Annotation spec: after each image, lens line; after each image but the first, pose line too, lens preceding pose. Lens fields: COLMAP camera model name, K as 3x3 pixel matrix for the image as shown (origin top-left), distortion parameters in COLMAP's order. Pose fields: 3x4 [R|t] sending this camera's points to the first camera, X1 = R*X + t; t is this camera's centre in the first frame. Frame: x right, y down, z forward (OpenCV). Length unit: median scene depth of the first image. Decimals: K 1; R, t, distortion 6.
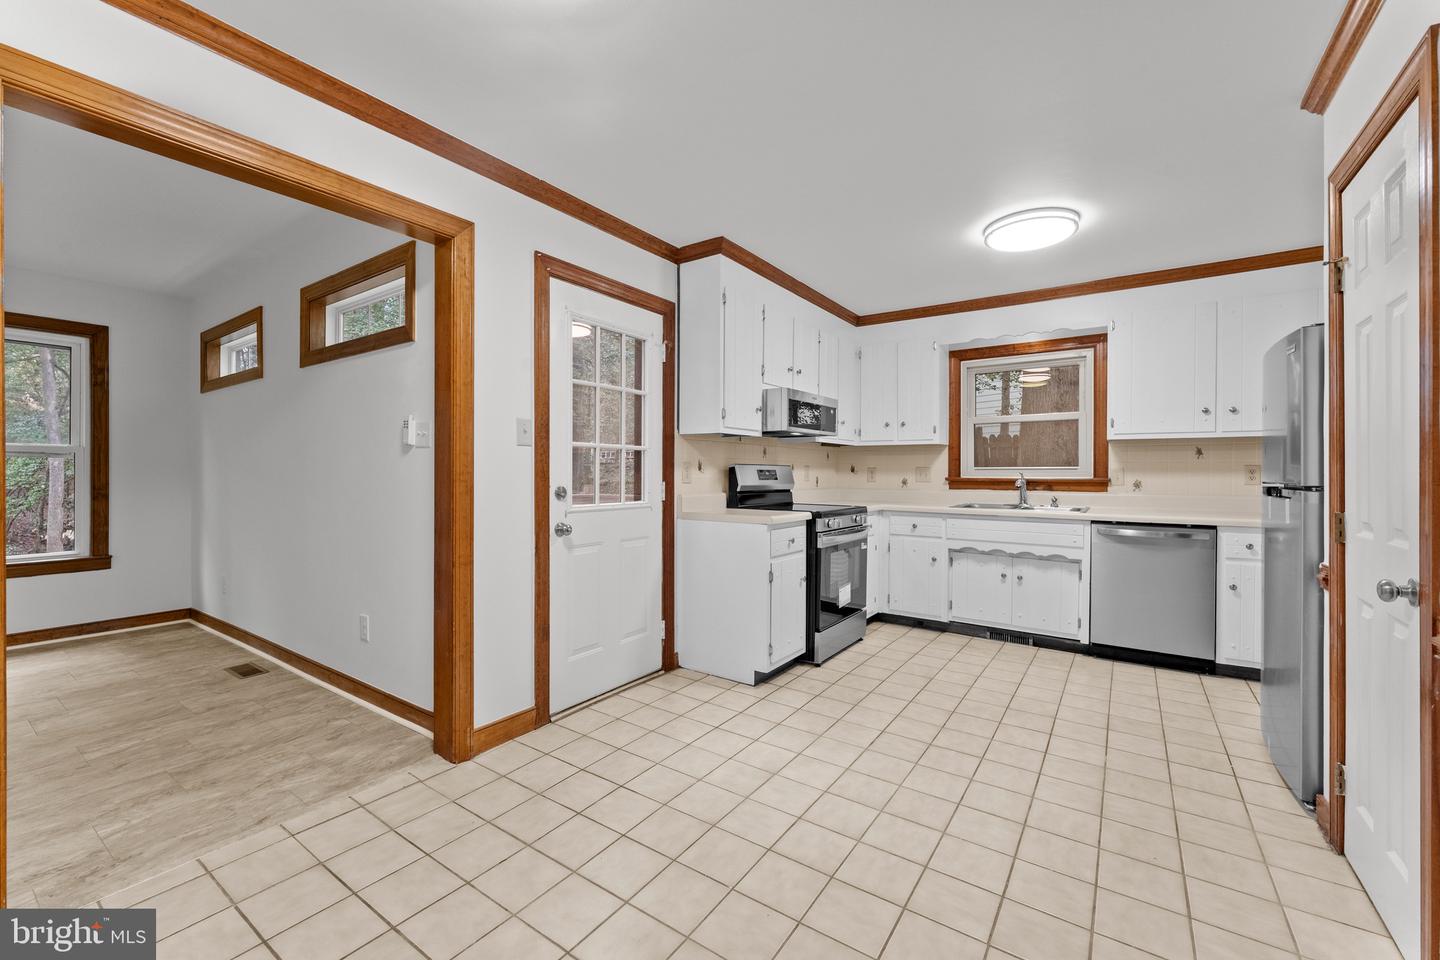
lens RADIAL K [[592.6, 0, 710.4], [0, 592.6, 473.1], [0, 0, 1]] dist [0.000014, -0.000247]
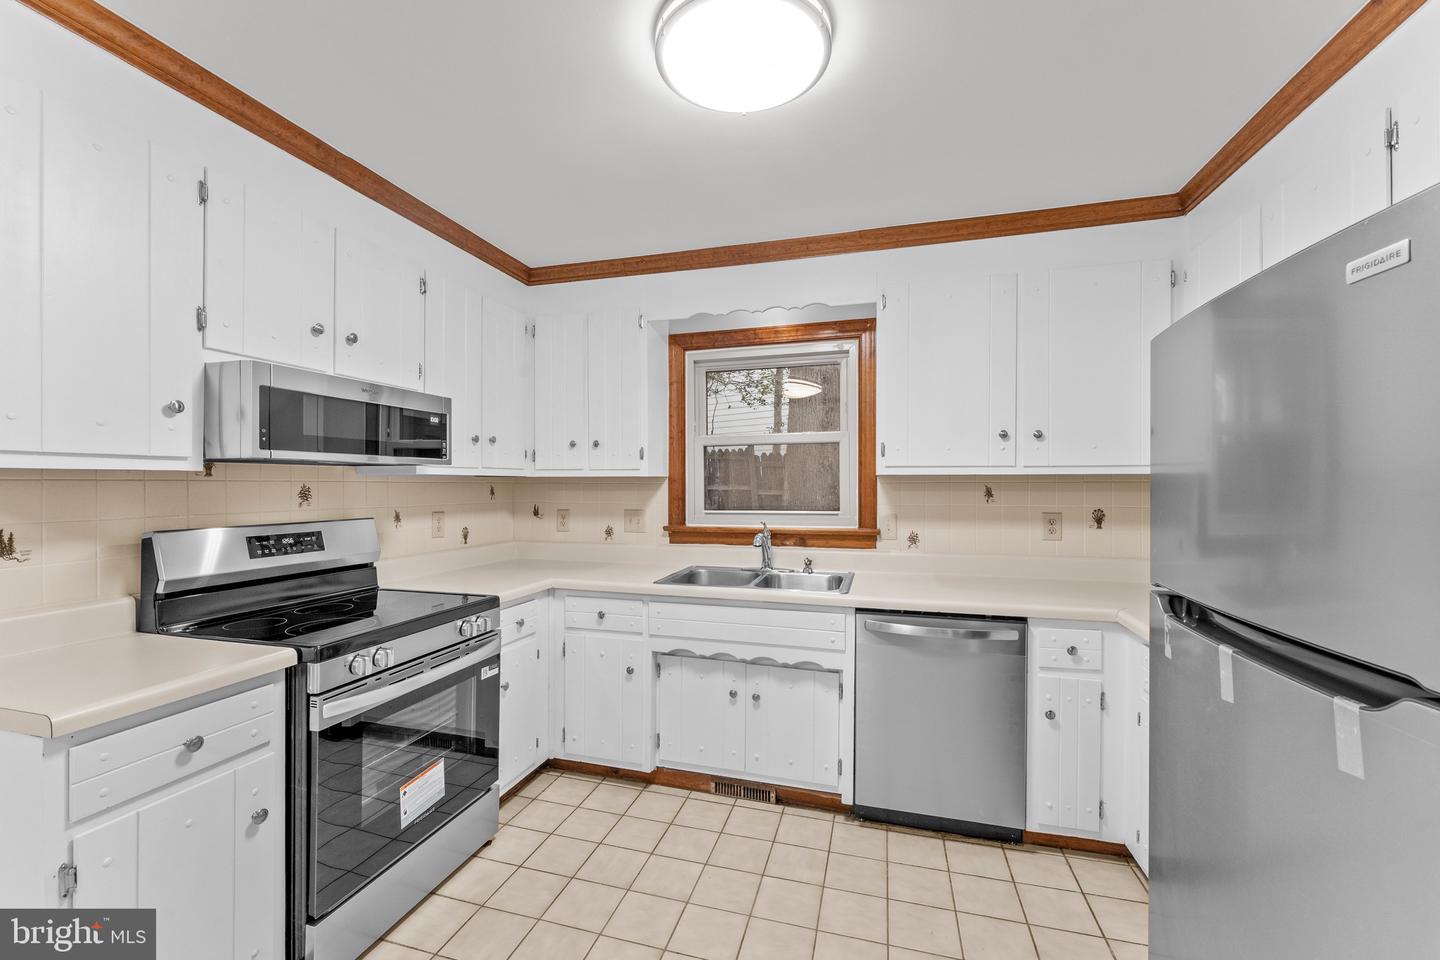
lens RADIAL K [[594.8, 0, 711.4], [0, 594.8, 484.4], [0, 0, 1]] dist [-0.000608, -0.000199]
pose [[0.945267, -0.003835, 0.326276, 0.296665], [0.004322, 0.999990, -0.000766, -0.049060], [-0.326270, 0.002134, 0.945274, 0.459979]]
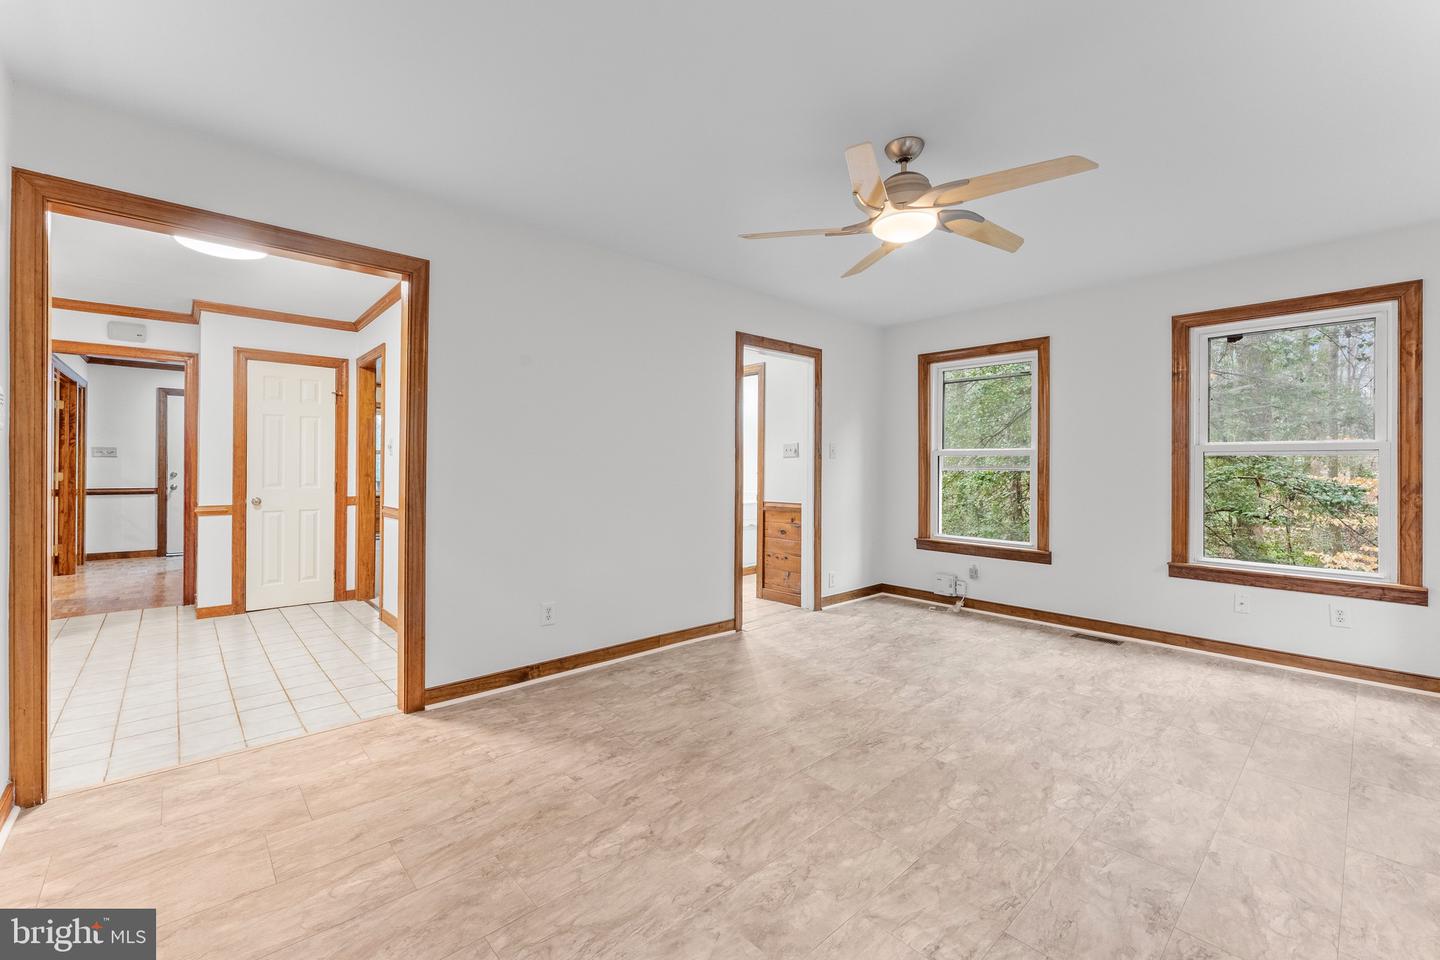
lens RADIAL K [[595.5, 0, 711.0], [0, 595.5, 465.2], [0, 0, 1]] dist [-0.001808, -0.000334]
pose [[-0.975431, -0.005977, 0.220224, -1.011499], [-0.006681, 0.999975, -0.002451, -0.008558], [-0.220204, -0.003863, -0.975446, 1.038685]]
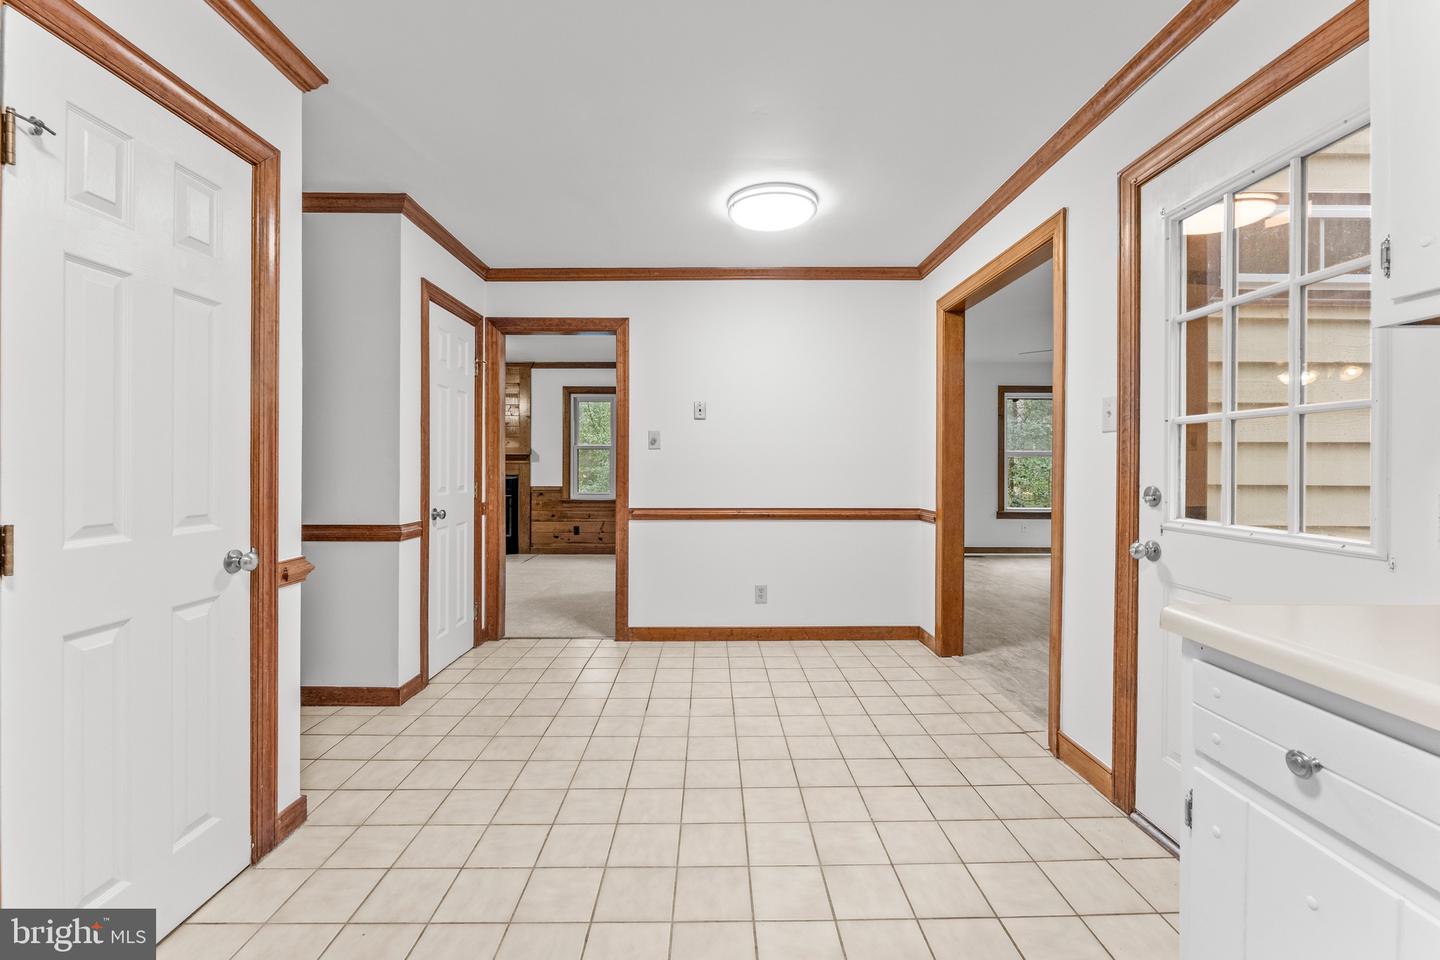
lens RADIAL K [[595.5, 0, 711.0], [0, 595.5, 465.2], [0, 0, 1]] dist [-0.001808, -0.000334]
pose [[-0.814966, -0.004098, -0.579495, 0.404921], [-0.005219, 0.999986, 0.000268, 0.000107], [0.579486, 0.003243, -0.814976, 0.935791]]
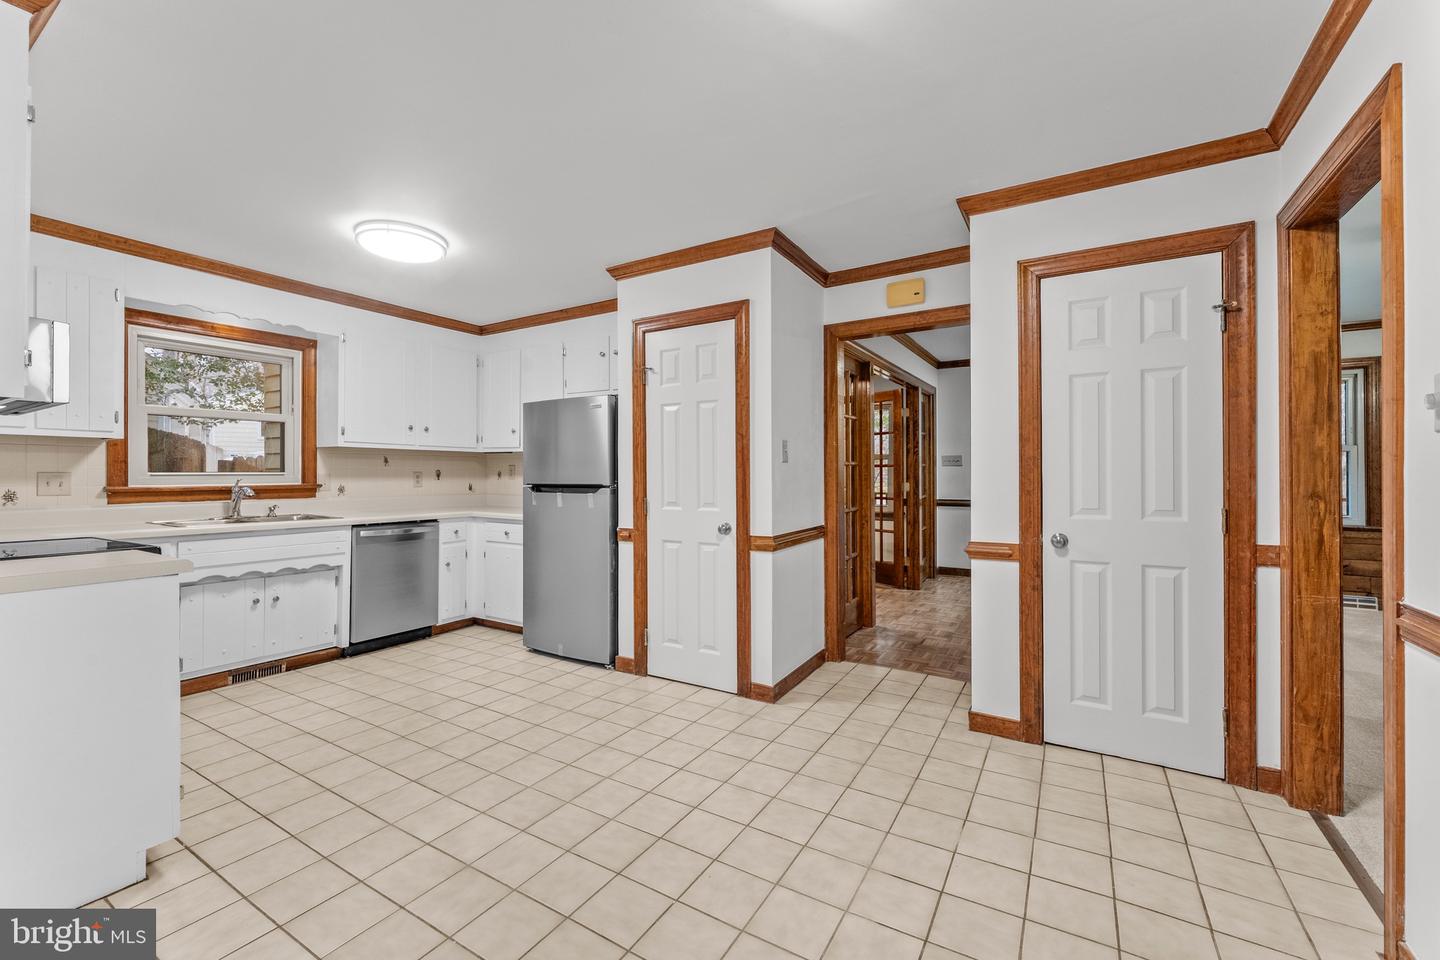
lens RADIAL K [[592.6, 0, 710.4], [0, 592.6, 473.1], [0, 0, 1]] dist [0.000014, -0.000247]
pose [[-0.063775, 0.001254, 0.997964, -0.425552], [0.004902, 0.999988, -0.000943, -0.006394], [-0.997952, 0.004832, -0.063780, 0.444058]]
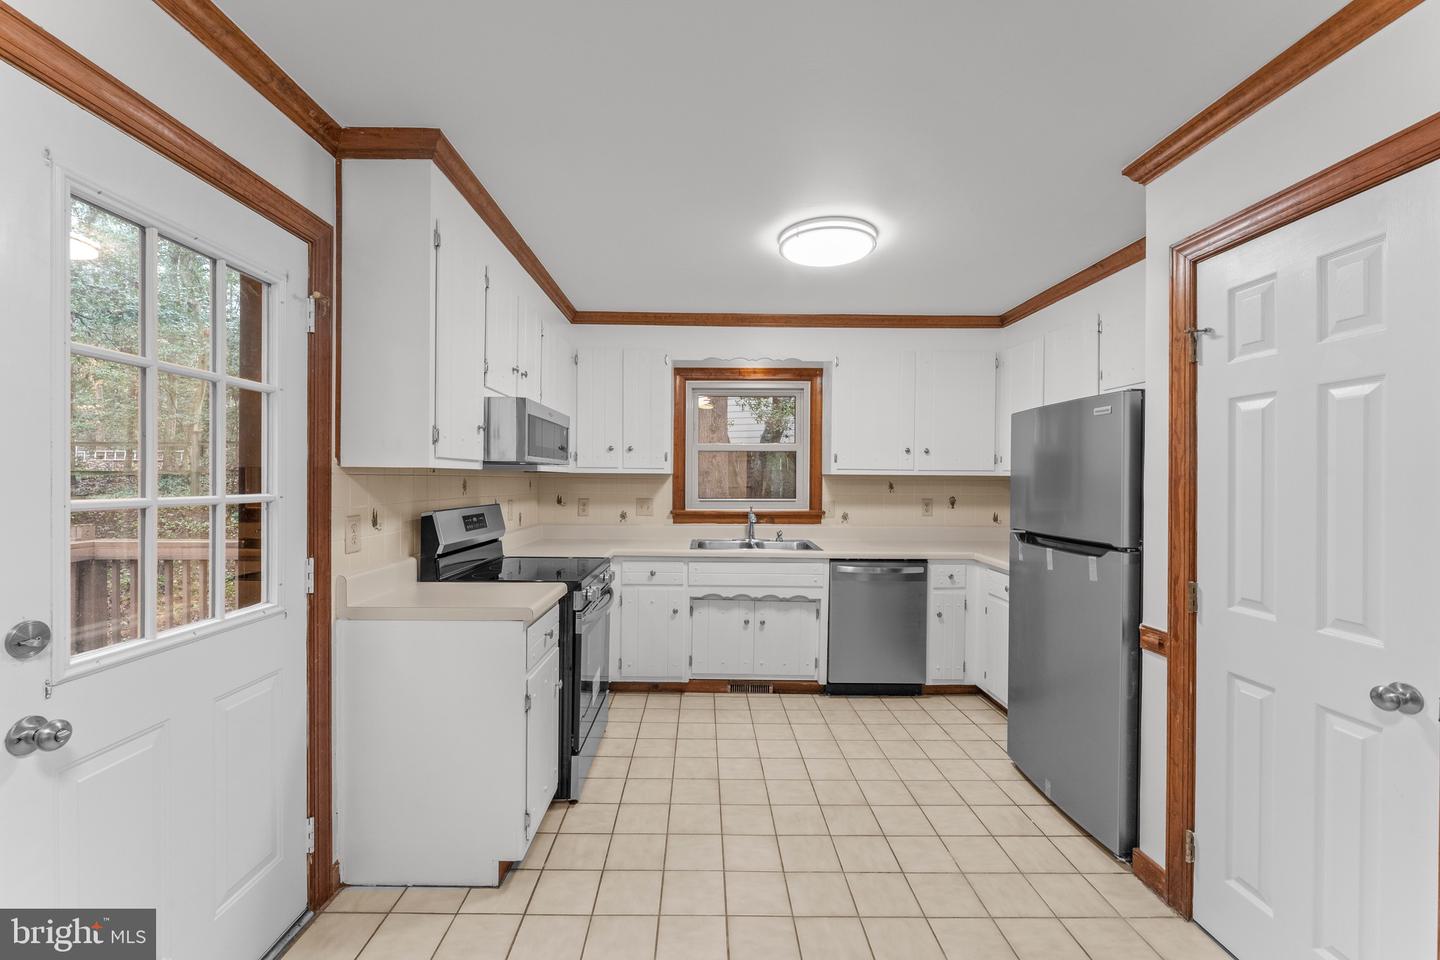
lens RADIAL K [[589.4, 0, 711.4], [0, 589.4, 482.1], [0, 0, 1]] dist [-0.000773, -0.000403]
pose [[0.808831, -0.001523, 0.588039, -0.089469], [-0.002599, 0.999978, 0.006165, -0.052034], [-0.588036, -0.006514, 0.808809, 0.327590]]
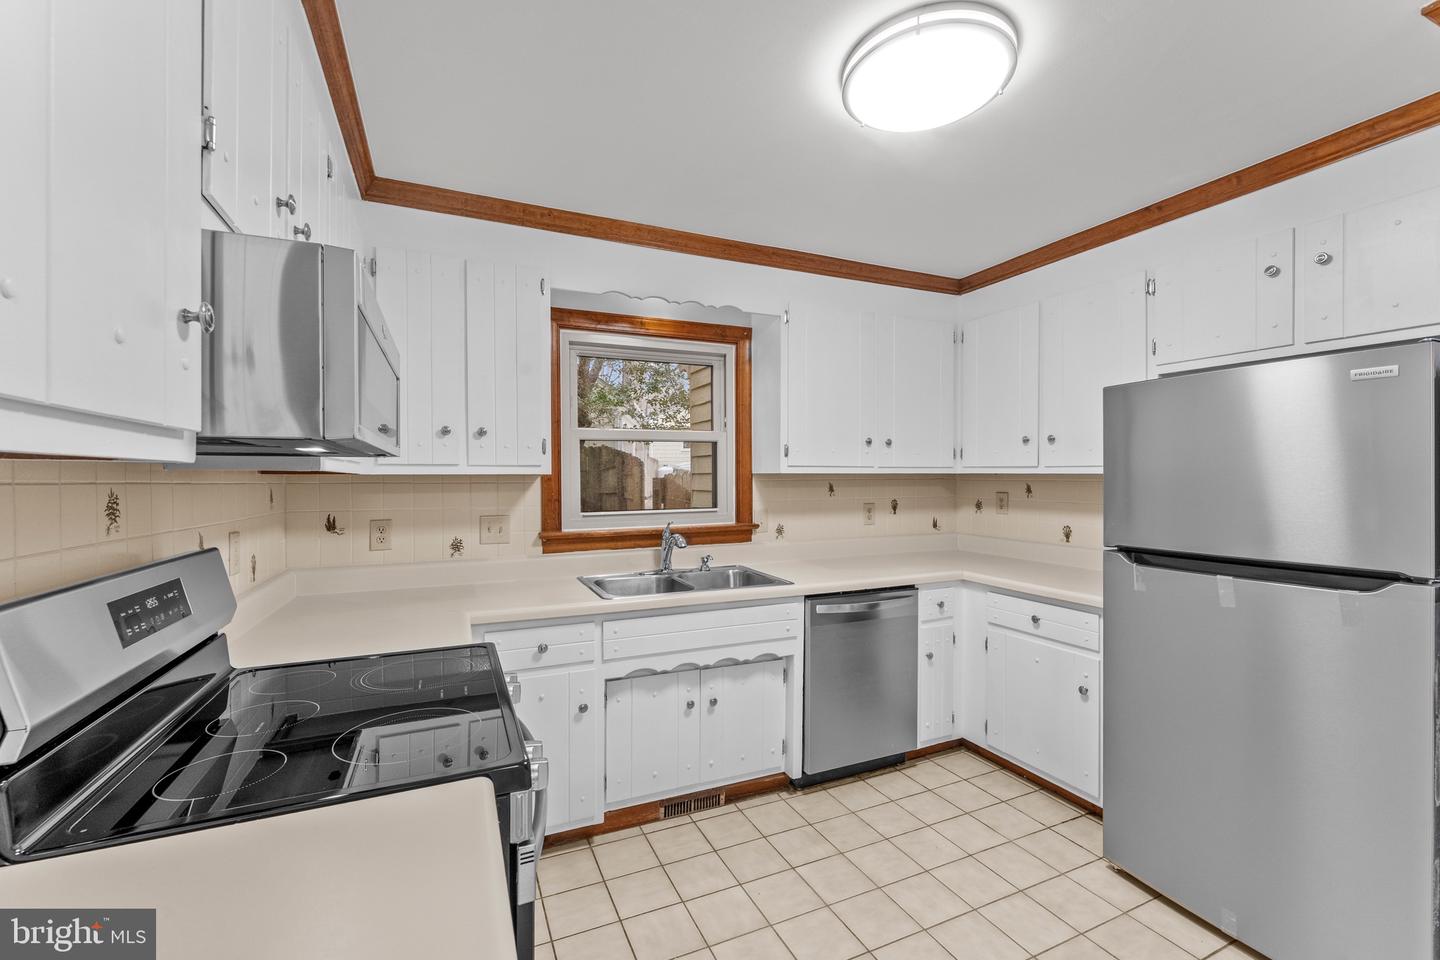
lens RADIAL K [[594.7, 0, 711.4], [0, 594.7, 480.4], [0, 0, 1]] dist [0.000200, -0.000147]
pose [[0.511415, -0.007682, 0.859300, 0.003644], [0.009459, 0.999950, 0.003309, -0.054285], [-0.859282, 0.006436, 0.511462, 0.743535]]
